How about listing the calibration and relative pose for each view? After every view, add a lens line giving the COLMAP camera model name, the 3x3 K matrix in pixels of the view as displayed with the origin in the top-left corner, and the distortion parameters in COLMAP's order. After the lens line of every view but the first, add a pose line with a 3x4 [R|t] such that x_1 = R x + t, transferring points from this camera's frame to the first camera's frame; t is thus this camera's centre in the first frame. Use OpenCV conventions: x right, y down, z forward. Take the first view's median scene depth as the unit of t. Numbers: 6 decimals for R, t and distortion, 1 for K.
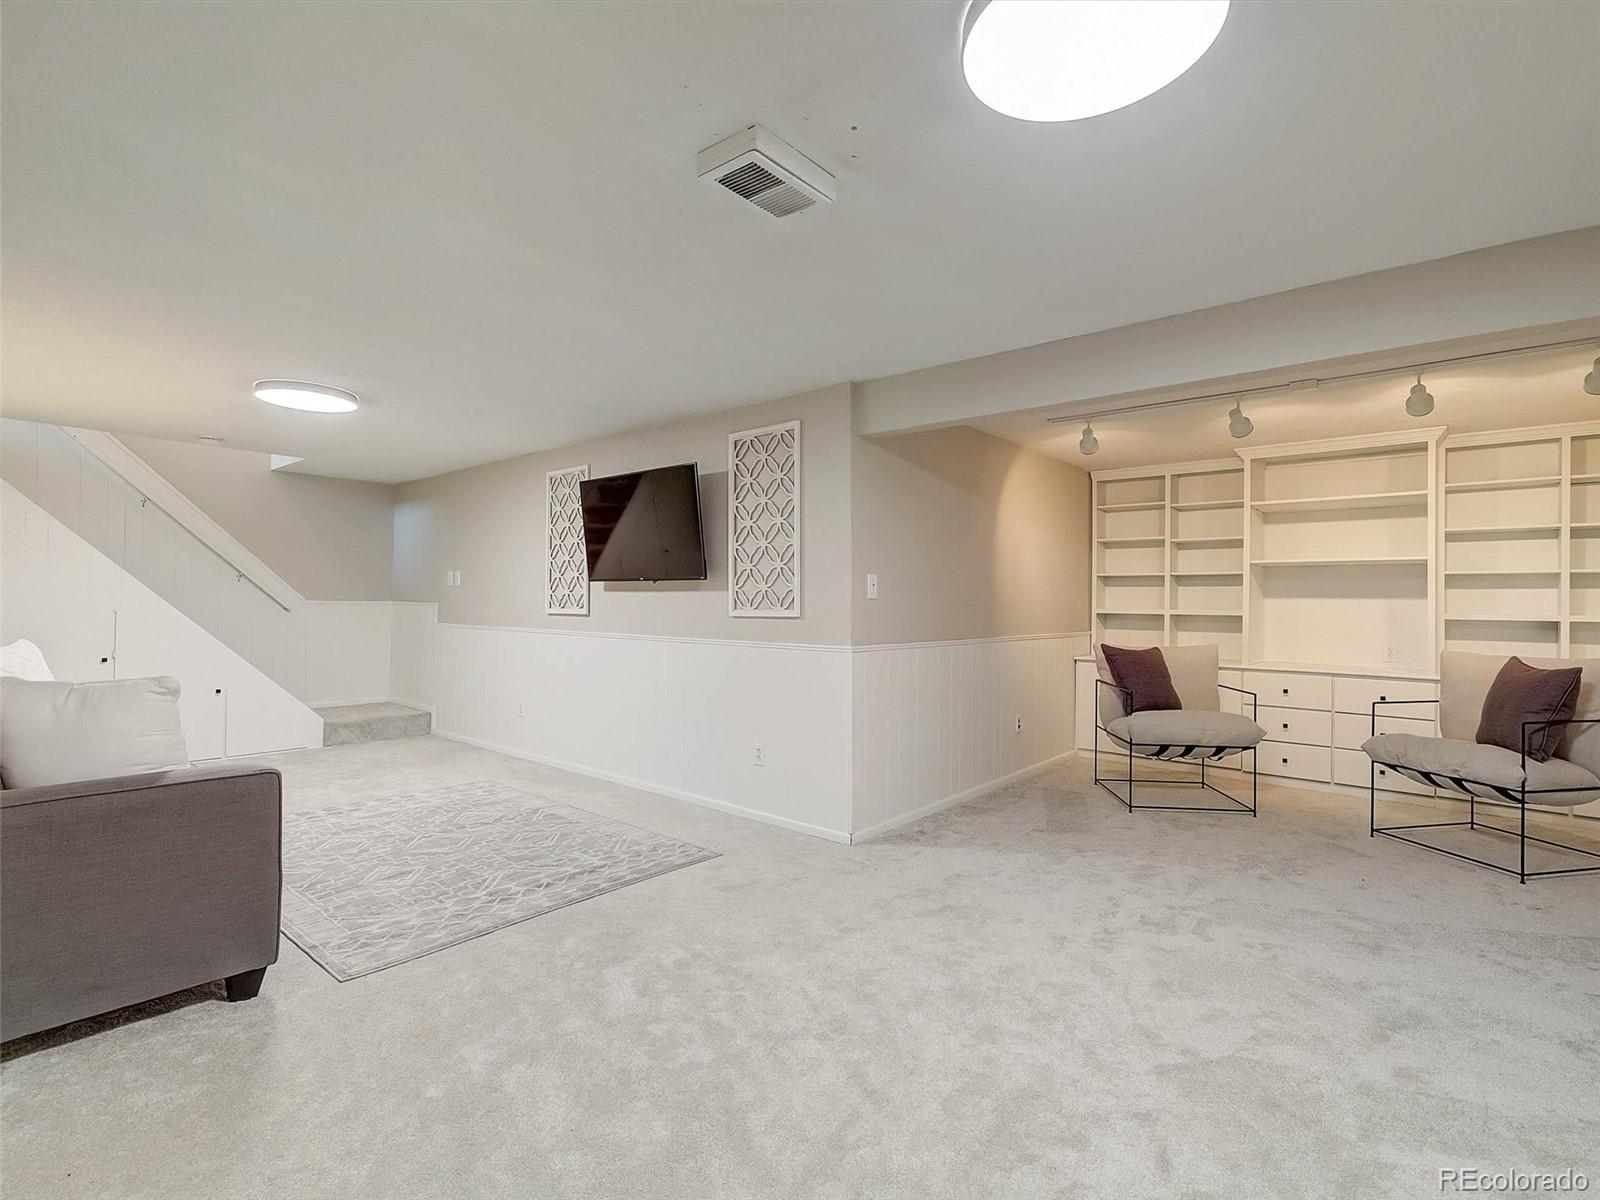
lens RADIAL K [[770.9, 0, 800.9], [0, 770.9, 599.9], [0, 0, 1]] dist [-0.005142, 0.002981]
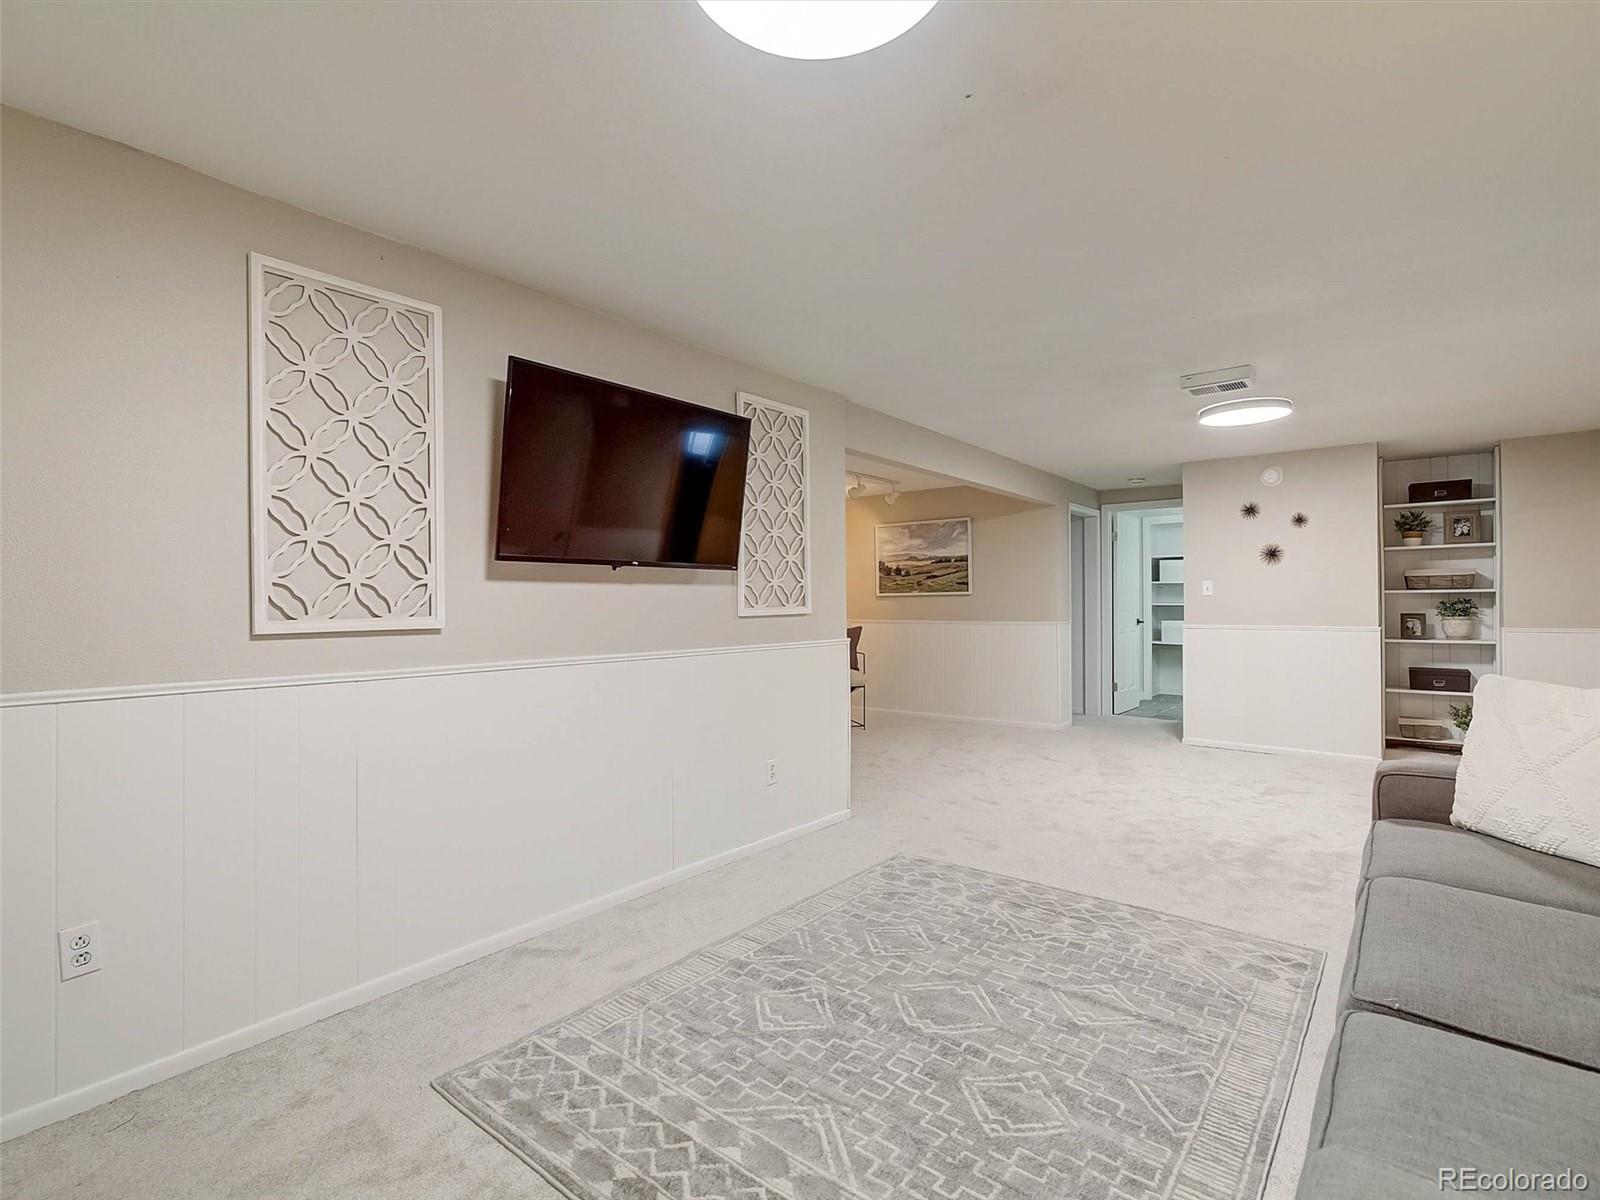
lens RADIAL K [[770.9, 0, 793.2], [0, 770.9, 597.2], [0, 0, 1]] dist [-0.005142, 0.002981]
pose [[-0.016221, -0.005890, 0.999851, -0.905784], [-0.006810, 0.999960, 0.005780, -0.004111], [-0.999845, -0.006715, -0.016261, 0.962525]]
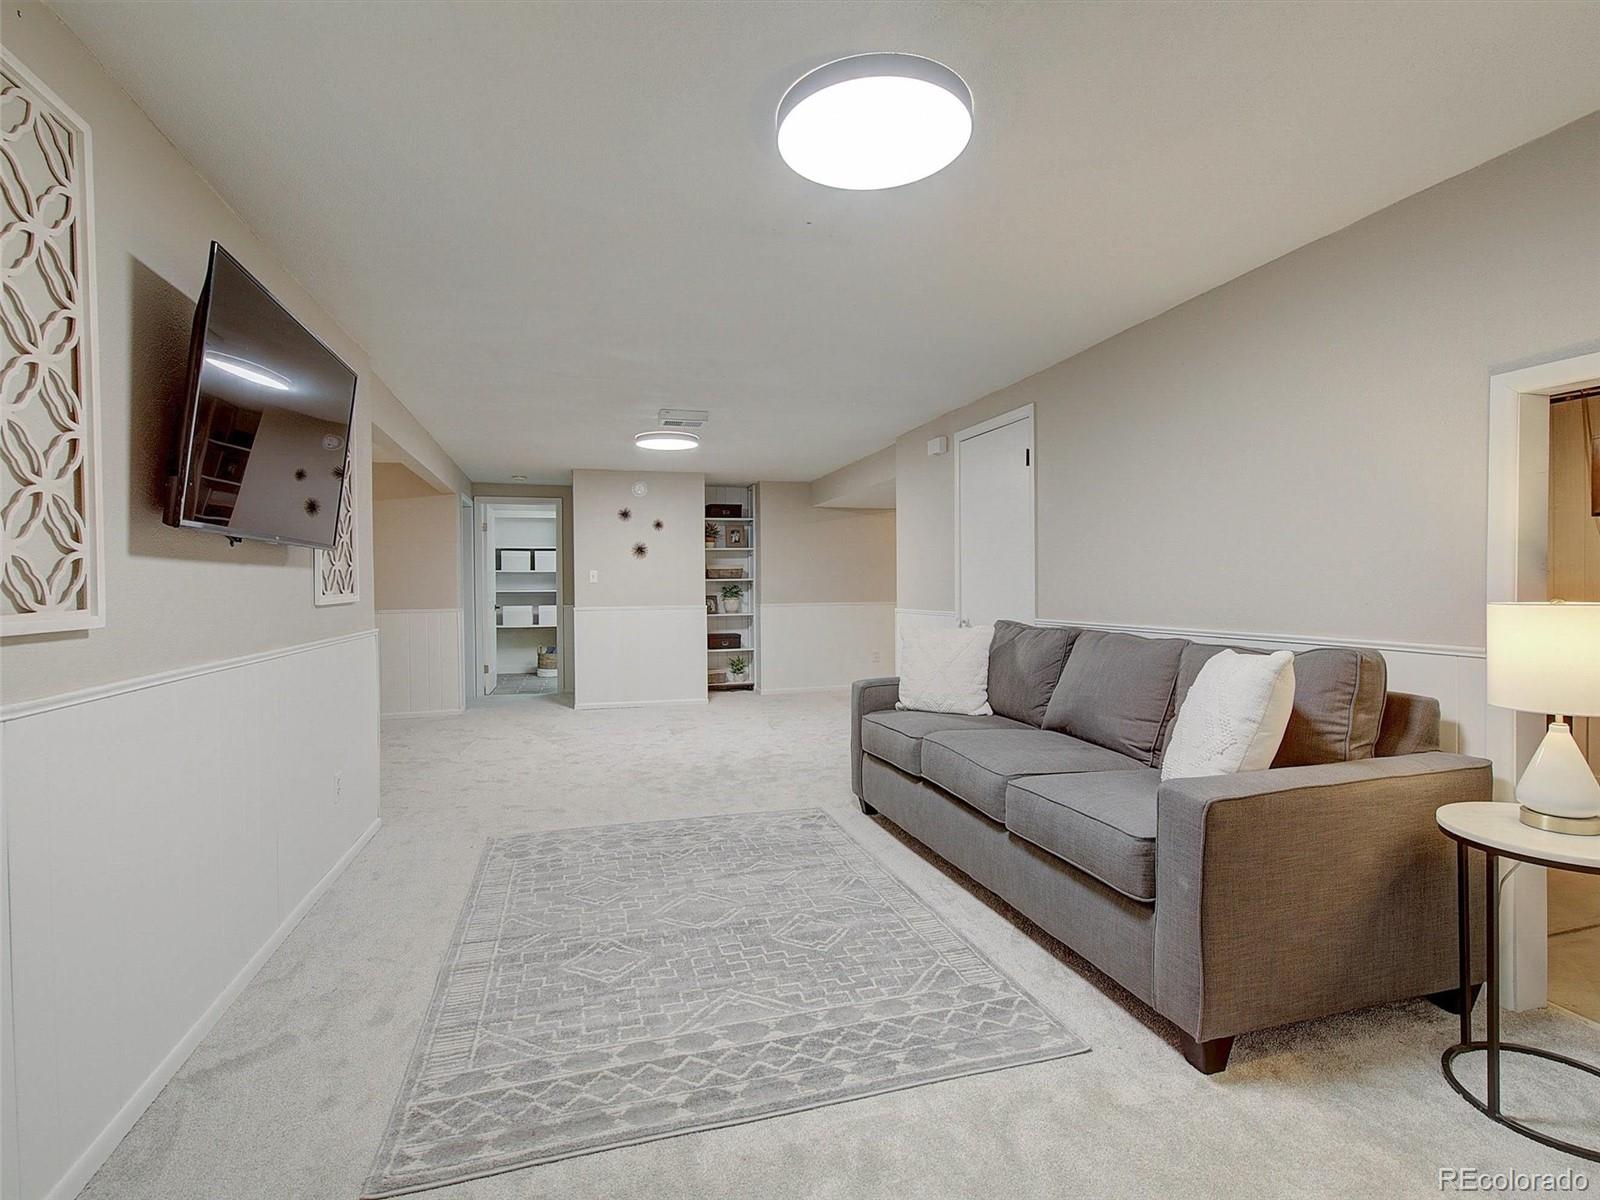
lens RADIAL K [[770.9, 0, 792.6], [0, 770.9, 596.6], [0, 0, 1]] dist [-0.005142, 0.002981]
pose [[-0.829788, -0.012274, 0.557944, -0.814483], [-0.006396, 0.999902, 0.012484, 0.001884], [-0.558042, 0.006790, -0.829785, 1.332191]]
